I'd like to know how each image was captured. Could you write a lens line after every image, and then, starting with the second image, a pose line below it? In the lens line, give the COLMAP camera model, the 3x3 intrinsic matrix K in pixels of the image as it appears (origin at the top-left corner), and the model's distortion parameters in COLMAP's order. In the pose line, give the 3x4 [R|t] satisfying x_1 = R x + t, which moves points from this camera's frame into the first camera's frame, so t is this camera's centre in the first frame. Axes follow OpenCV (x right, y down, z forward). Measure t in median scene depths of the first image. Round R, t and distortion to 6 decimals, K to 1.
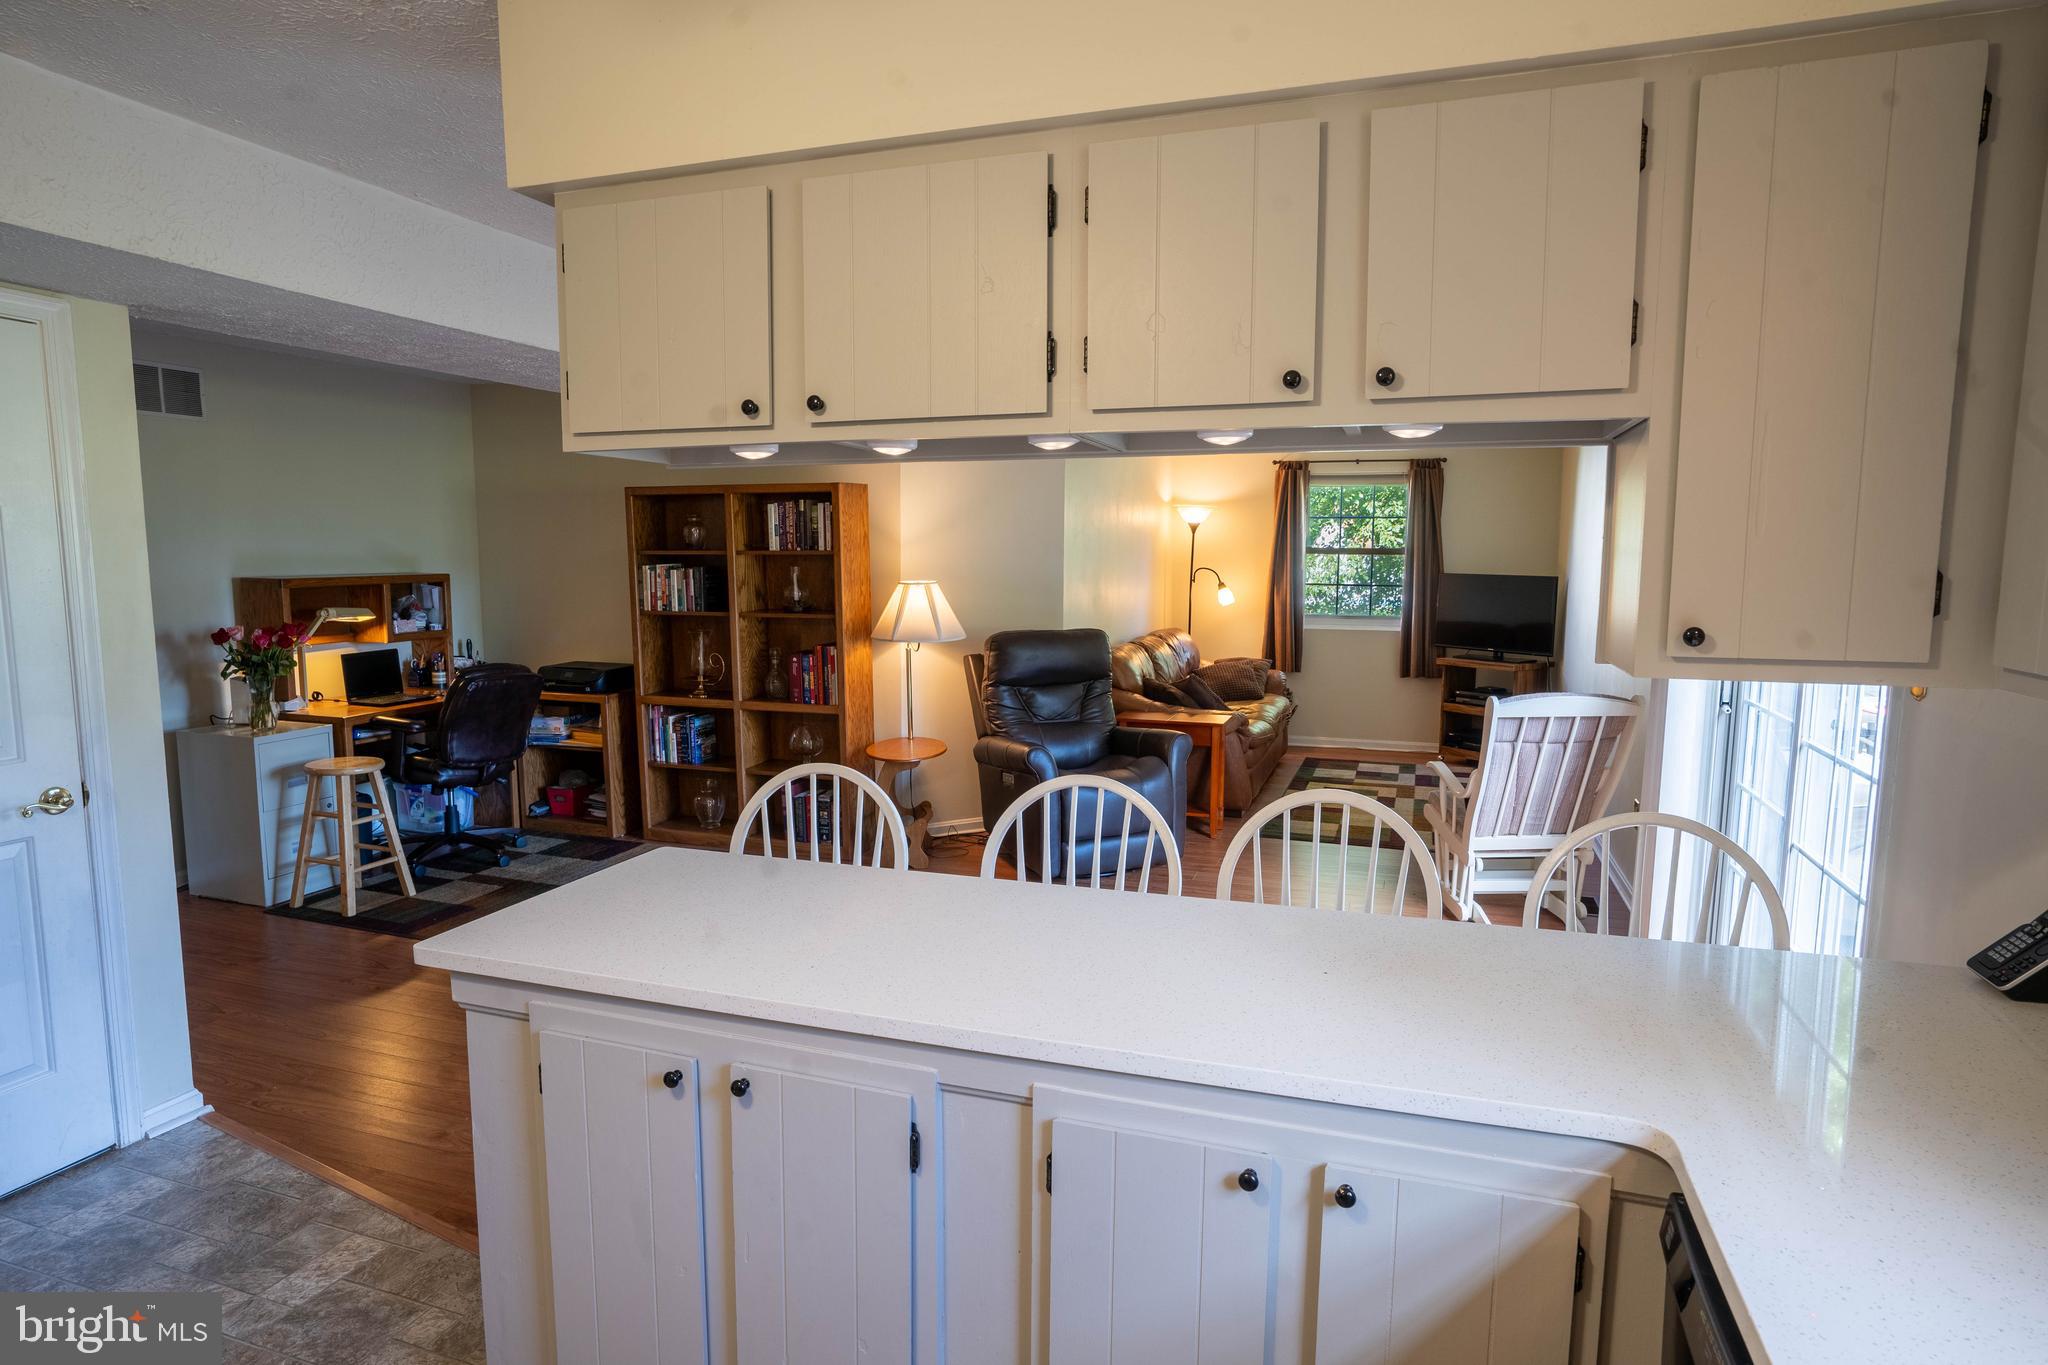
lens RADIAL K [[1149.6, 0, 1024.0], [0, 1149.6, 682.5], [0, 0, 1]] dist [-0.026512, 0.000433]
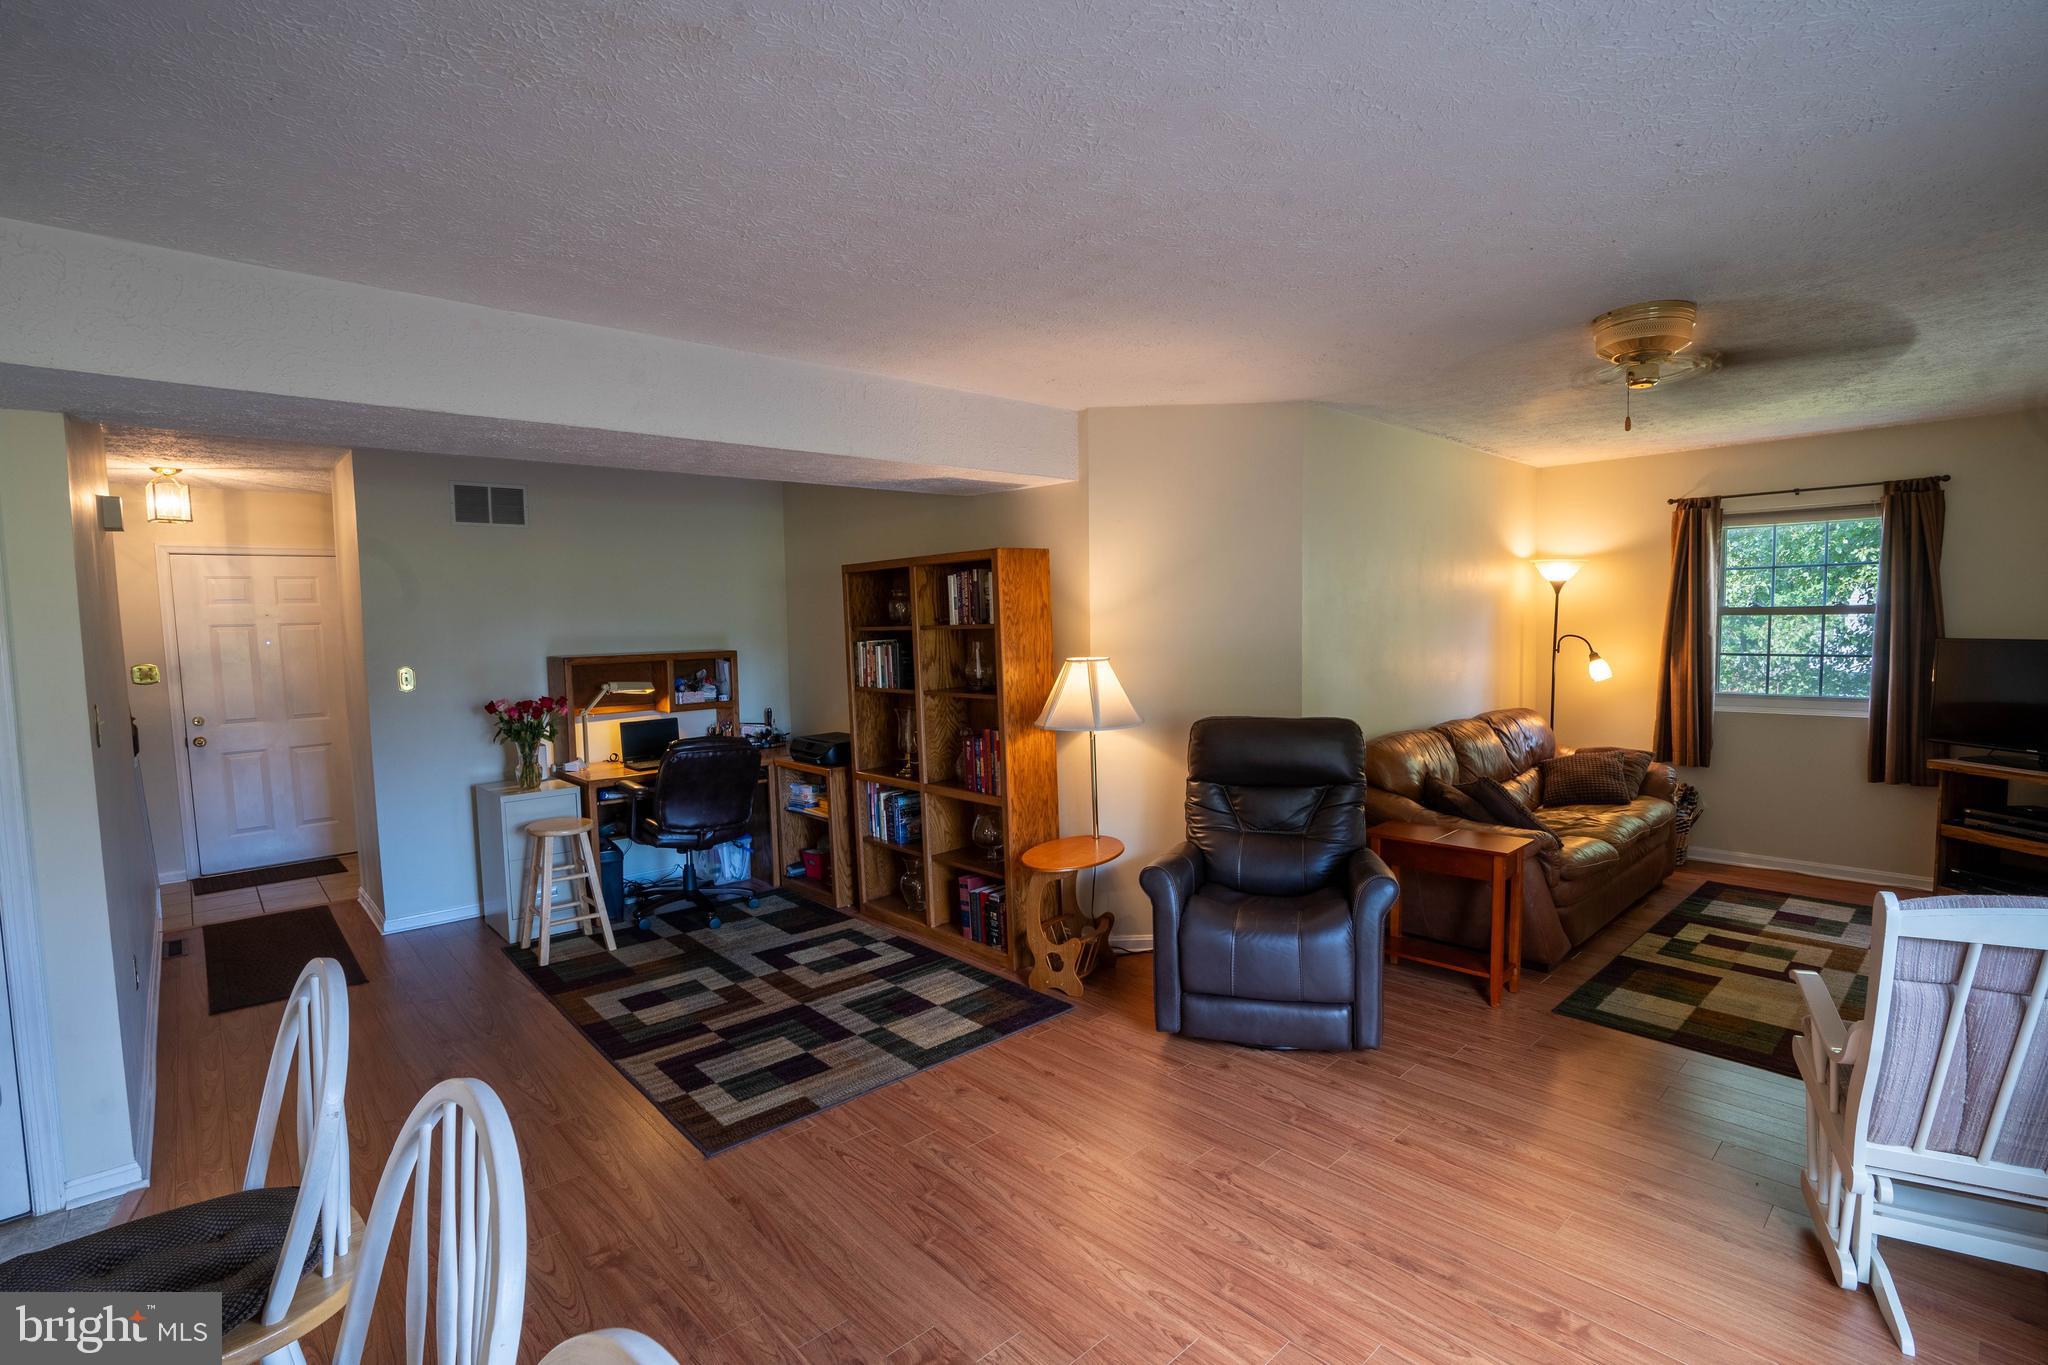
lens RADIAL K [[956.4, 0, 1021.8], [0, 956.4, 693.5], [0, 0, 1]] dist [-0.075714, 0.033799]
pose [[0.878741, 0.015628, -0.477042, 0.194234], [-0.033414, 0.999026, -0.028821, -0.037567], [0.476127, 0.041266, 0.878408, 0.335070]]
